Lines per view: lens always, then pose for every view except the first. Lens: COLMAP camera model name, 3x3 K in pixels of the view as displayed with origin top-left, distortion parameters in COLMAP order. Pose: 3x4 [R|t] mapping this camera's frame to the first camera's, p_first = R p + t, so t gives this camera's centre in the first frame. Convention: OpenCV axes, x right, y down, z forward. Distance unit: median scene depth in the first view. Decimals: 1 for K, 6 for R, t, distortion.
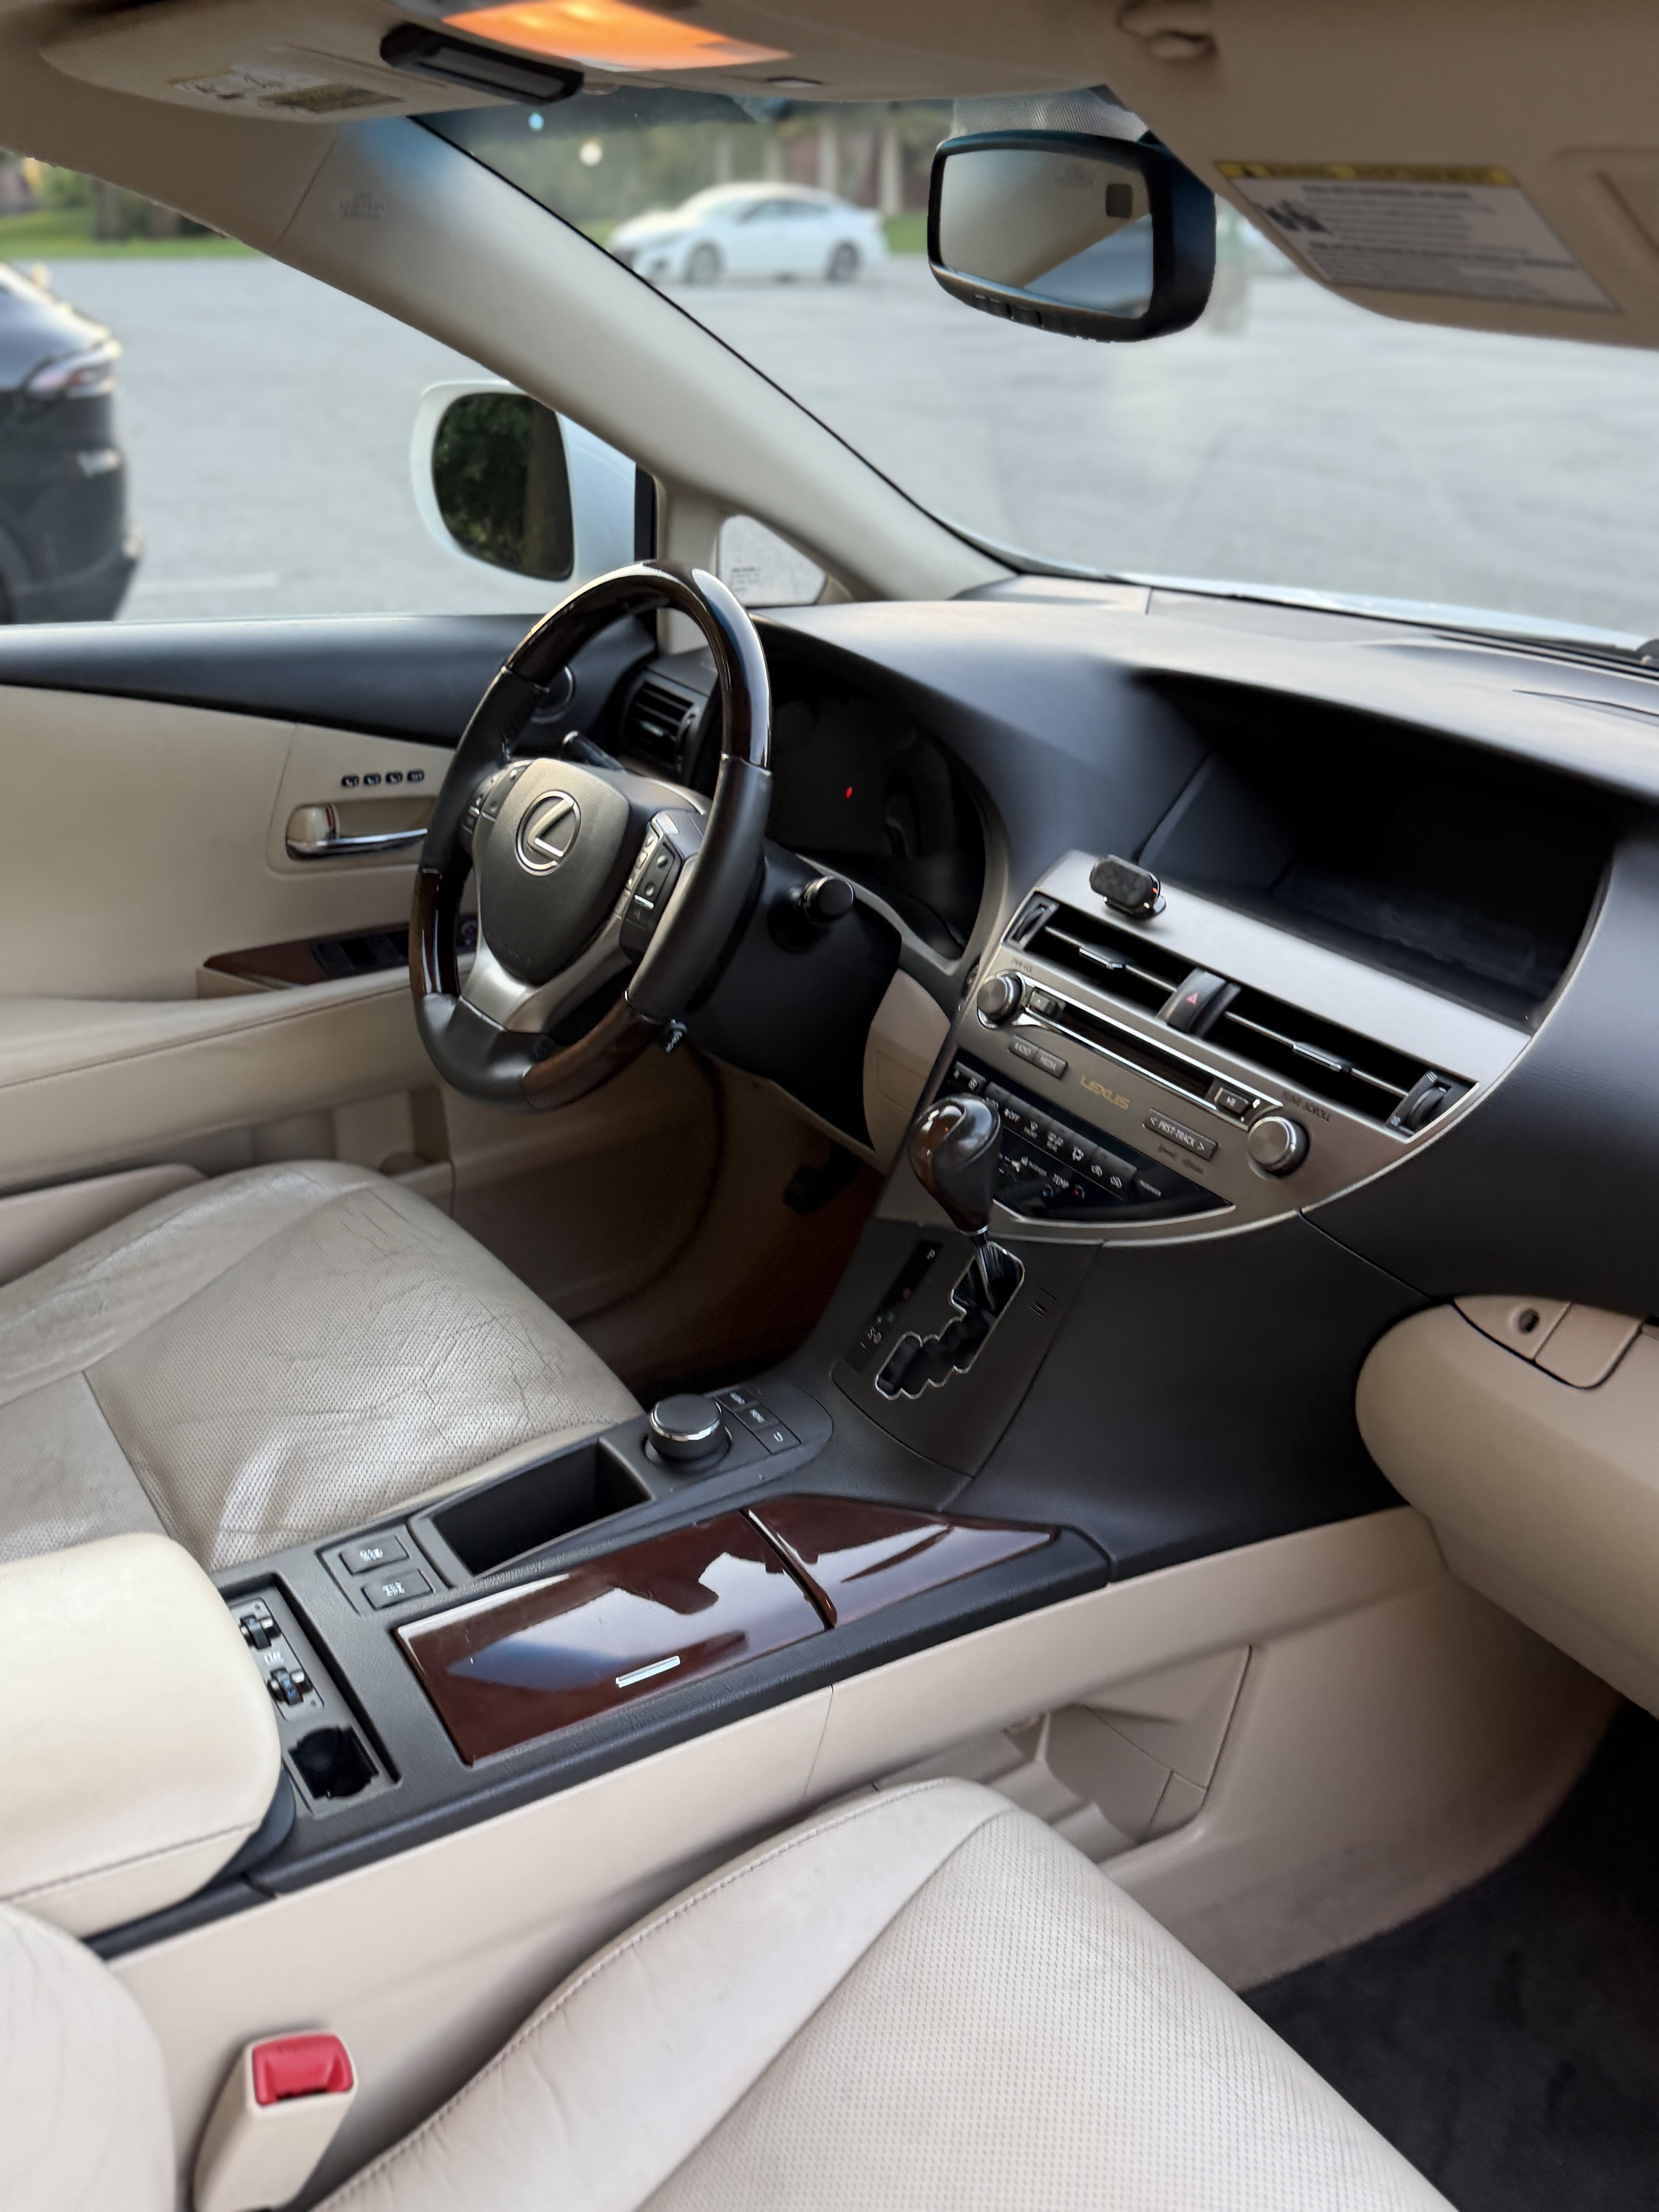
lens RADIAL K [[1867.6, 0, 869.8], [0, 1867.6, 1082.1], [0, 0, 1]] dist [0.073215, -0.110321]
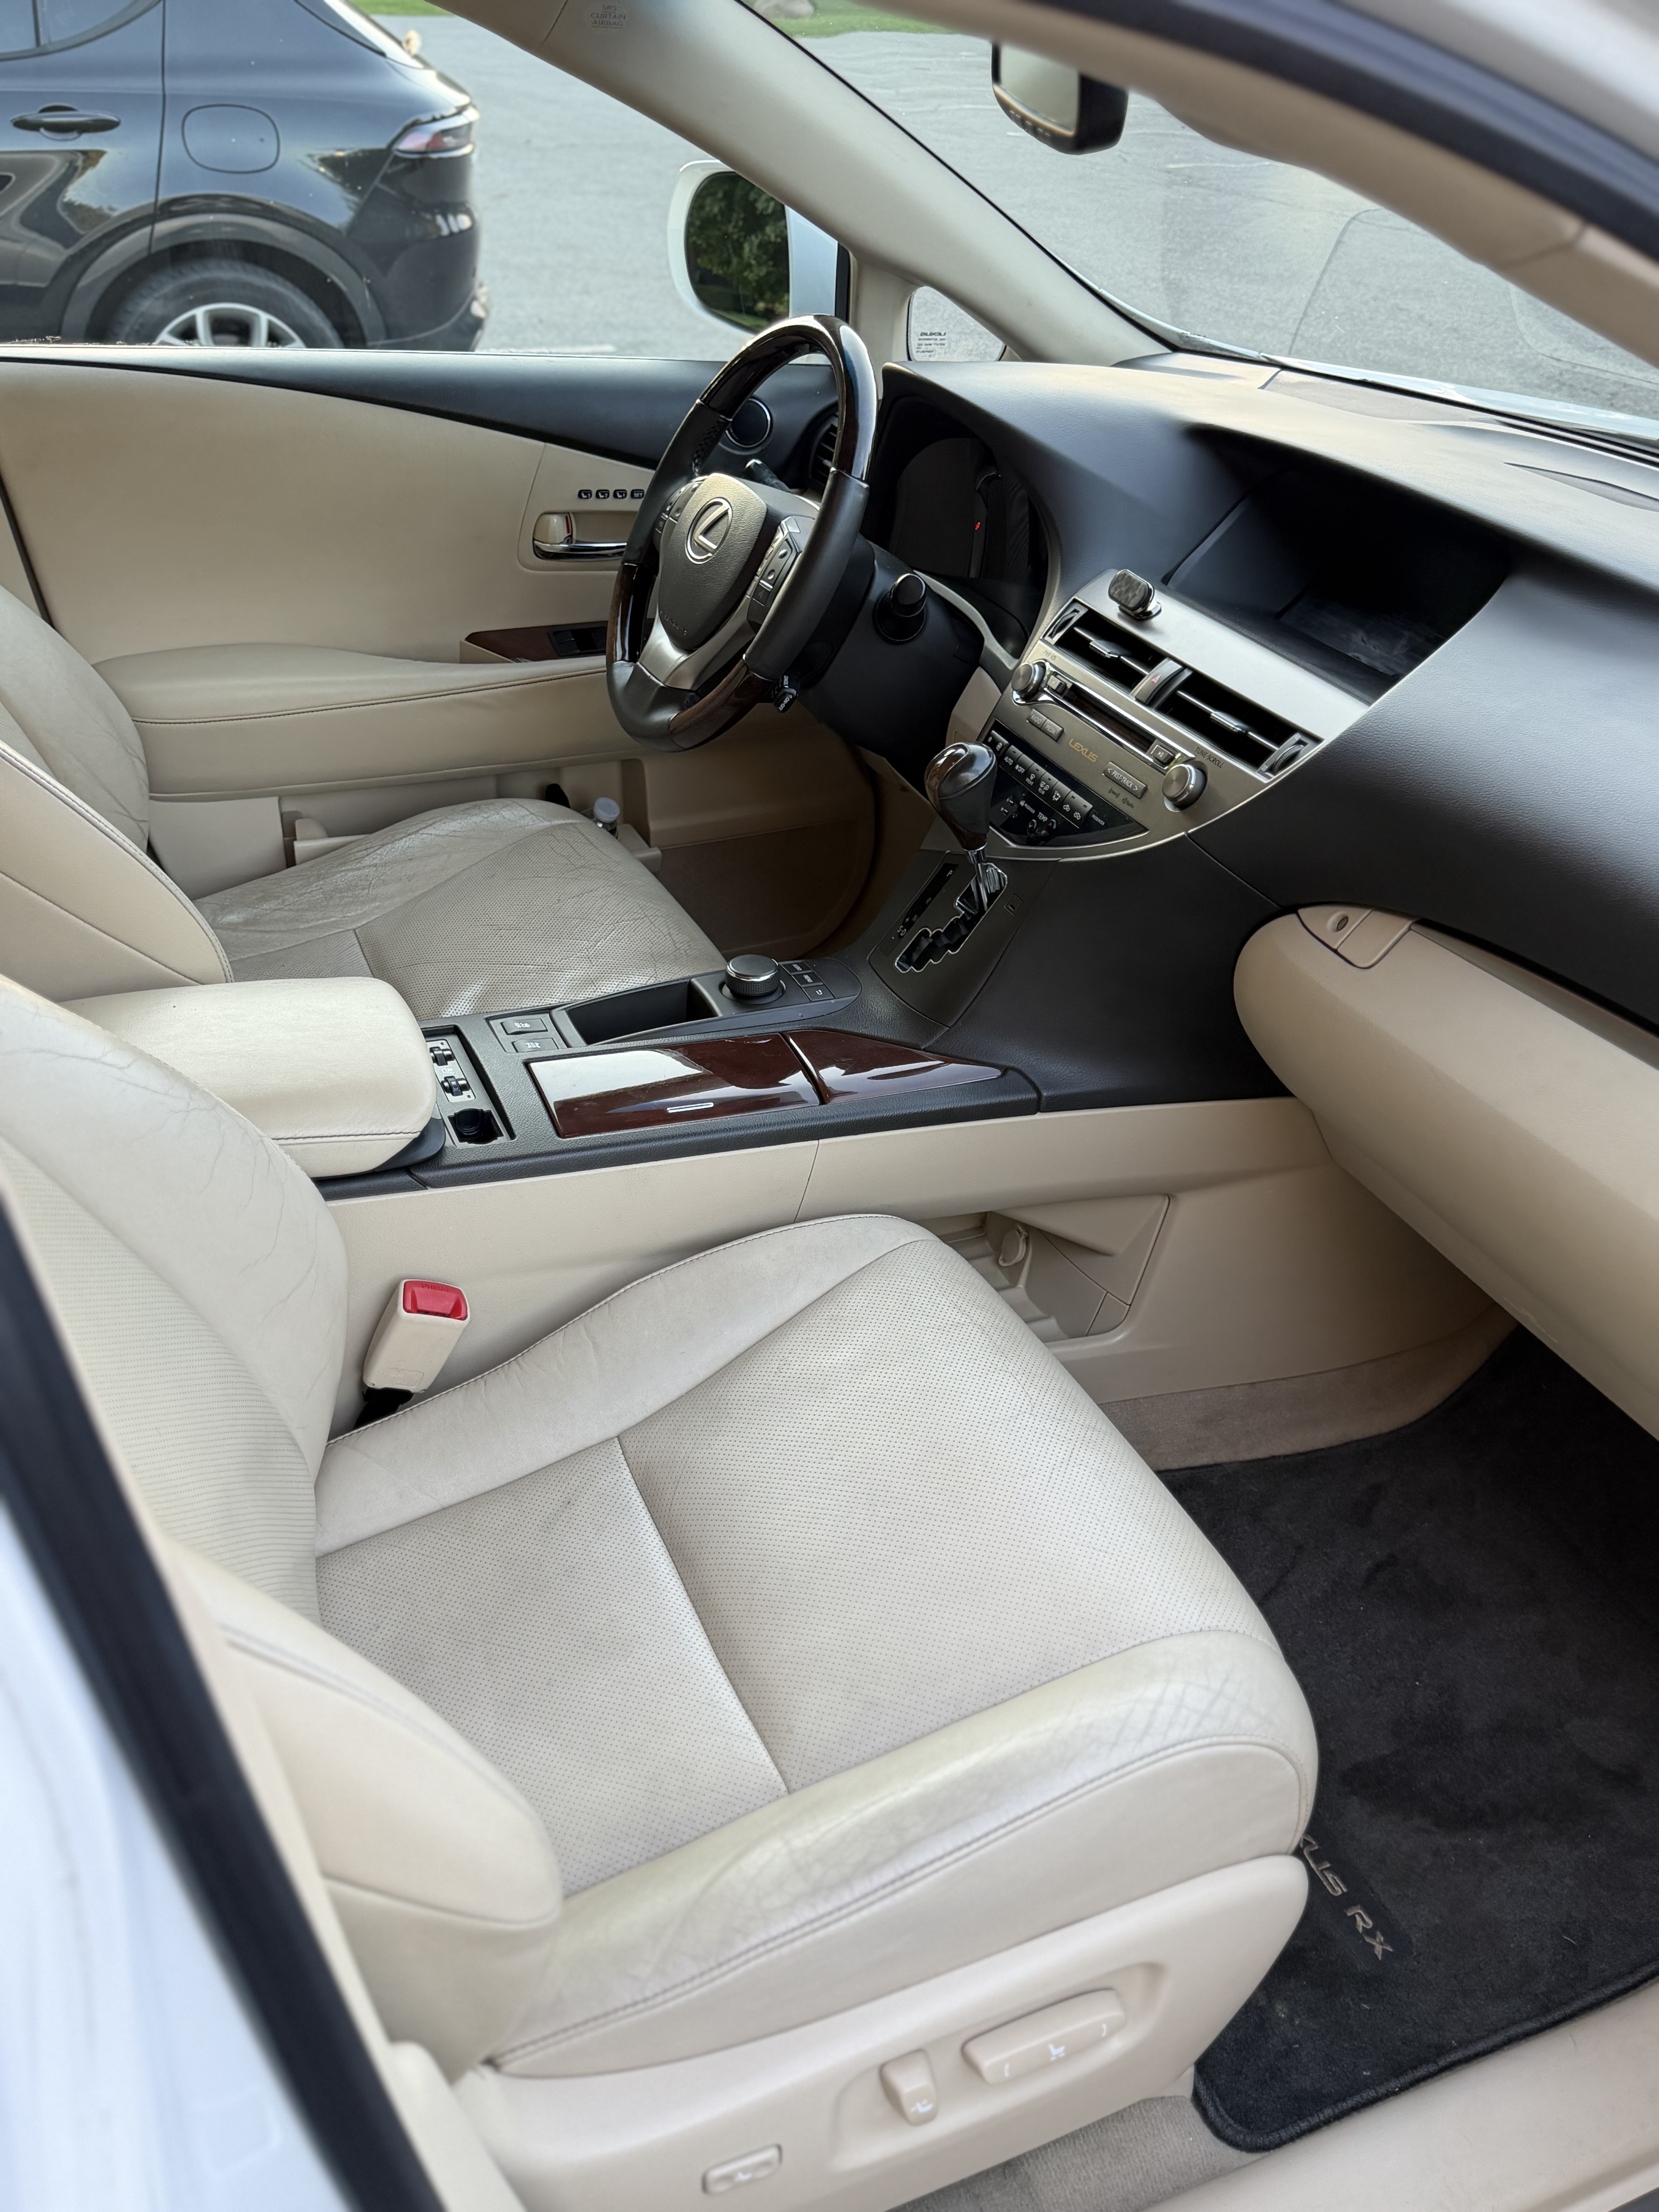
lens RADIAL K [[1867.6, 0, 847.9], [0, 1867.6, 1107.8], [0, 0, 1]] dist [0.073215, -0.110321]
pose [[0.981120, 0.111103, -0.158301, 0.181230], [-0.093046, 0.988733, 0.117256, 0.104706], [0.169544, -0.100313, 0.980404, -0.311126]]
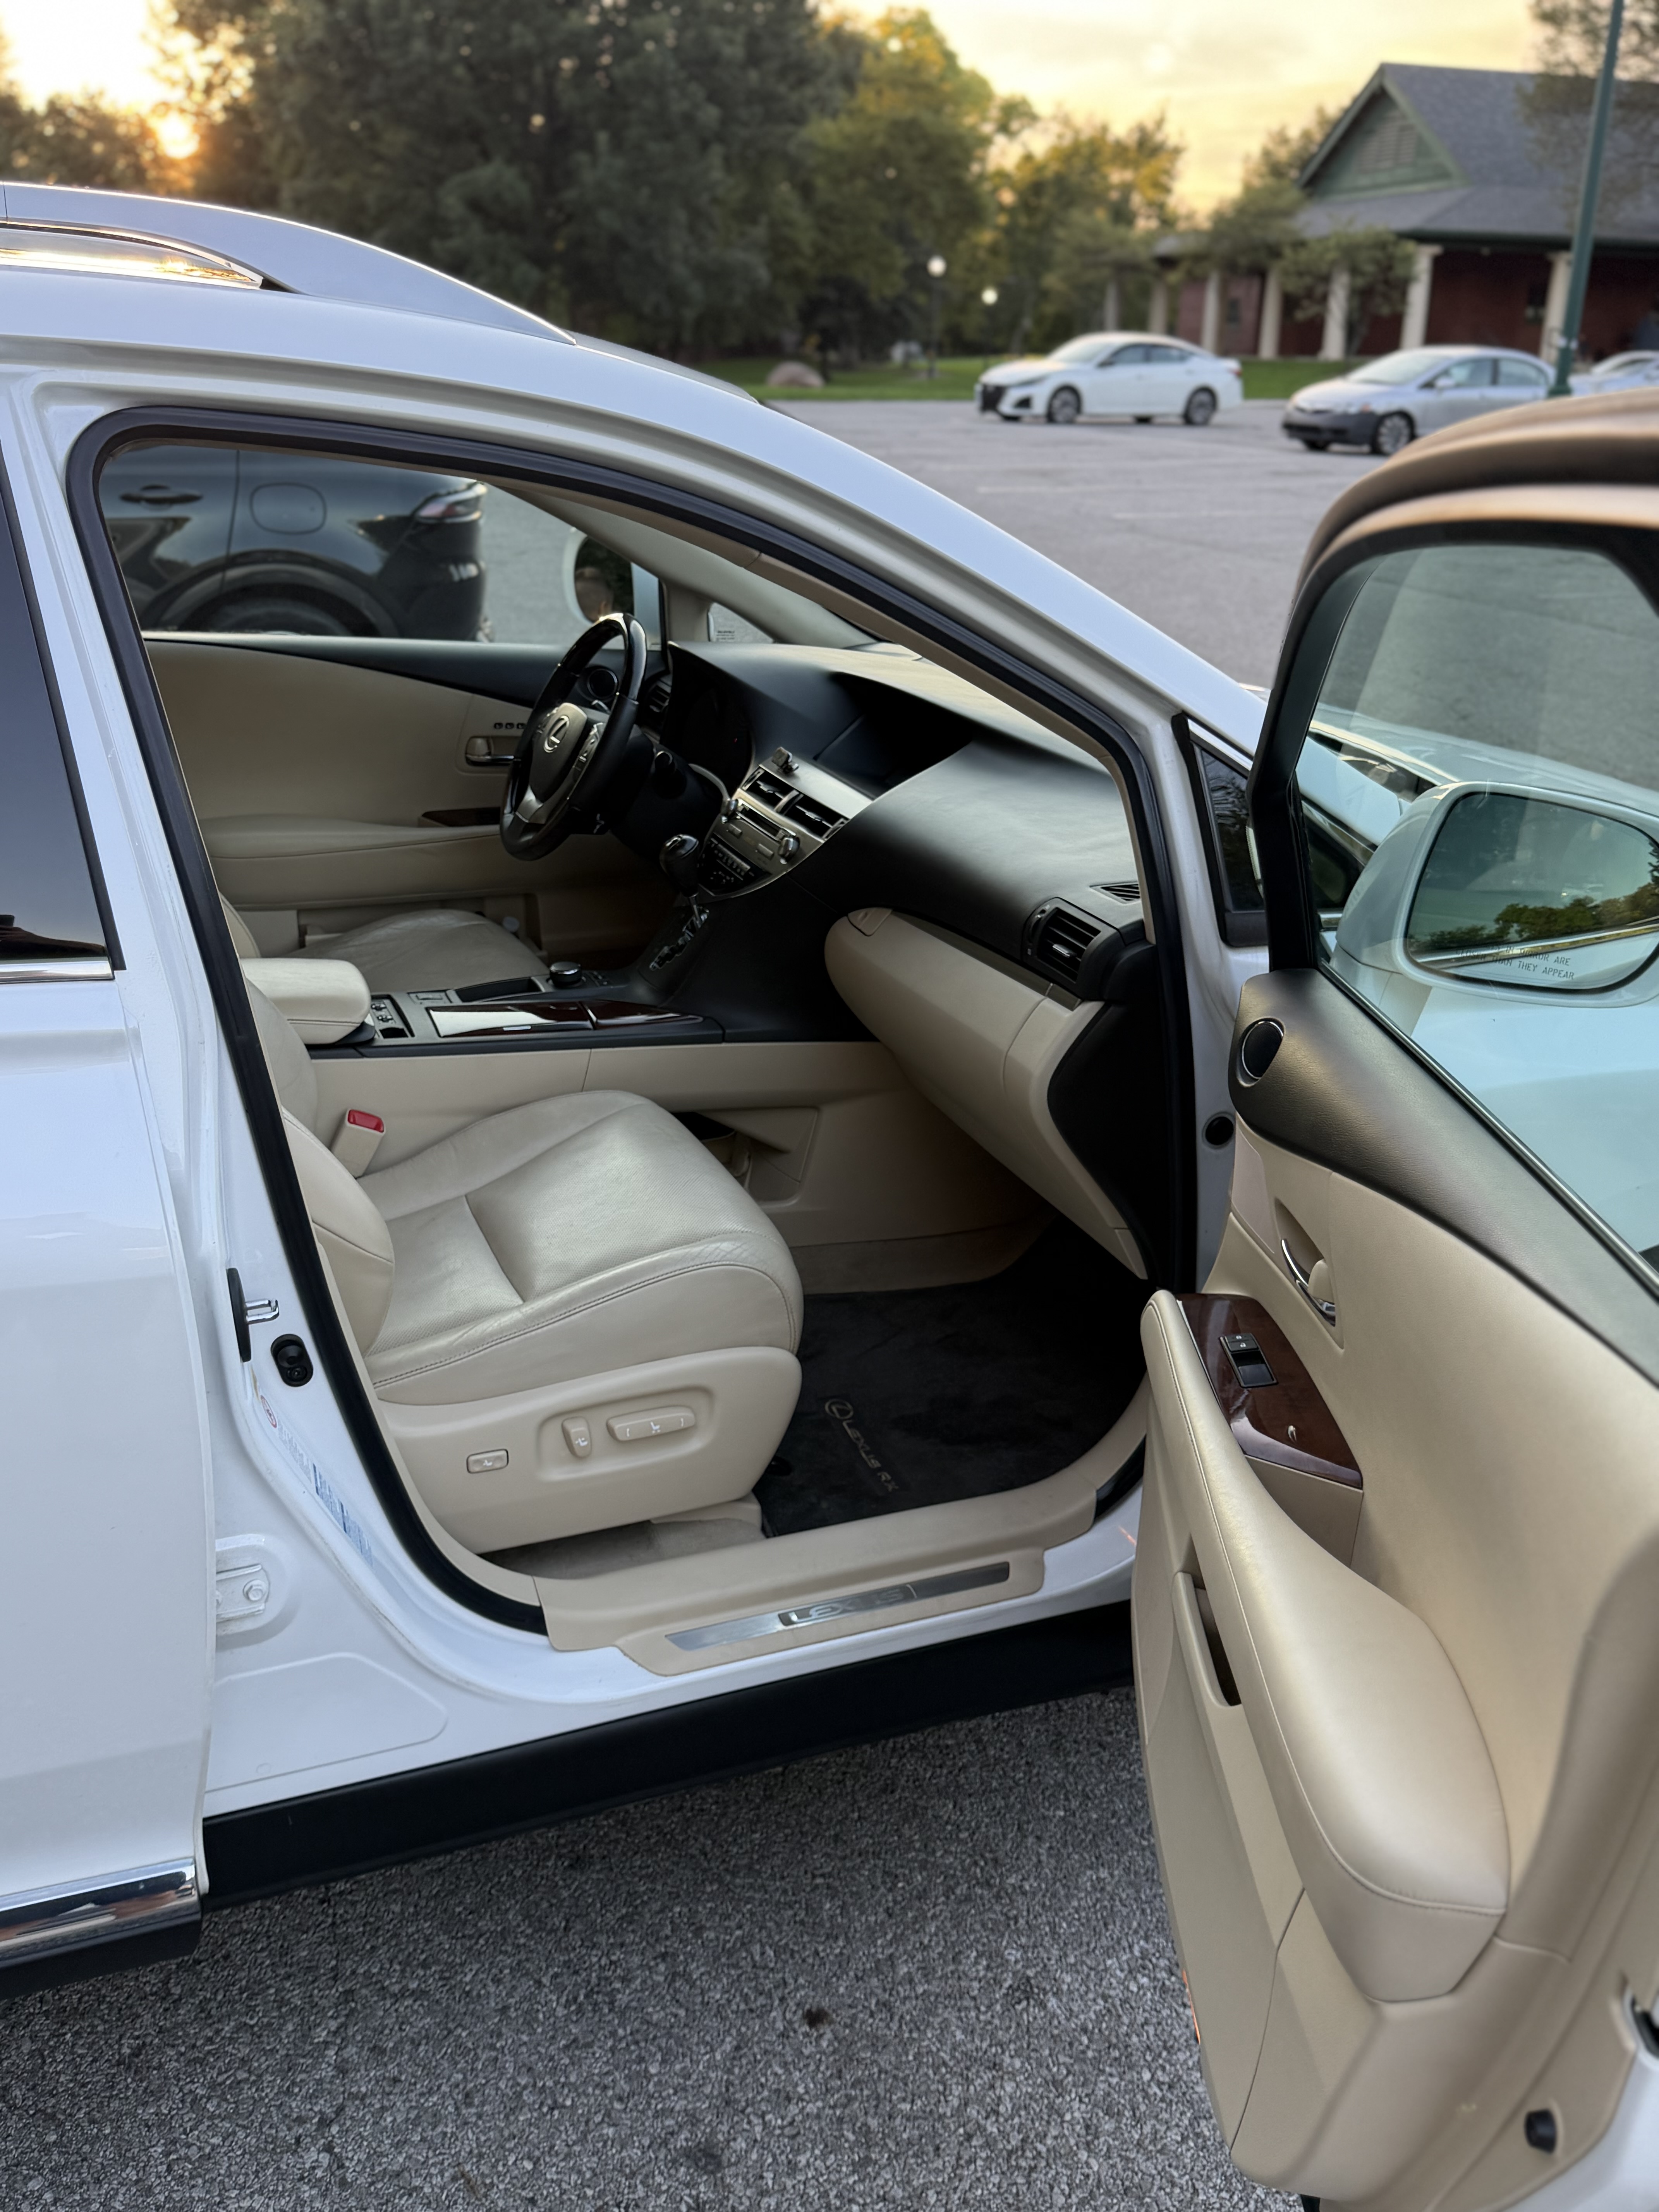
lens RADIAL K [[1867.6, 0, 833.7], [0, 1867.6, 1068.0], [0, 0, 1]] dist [0.073215, -0.110321]
pose [[0.978782, 0.078641, -0.189211, 0.627616], [-0.091478, 0.993993, -0.060083, 0.379702], [0.183349, 0.076117, 0.980097, -1.127093]]
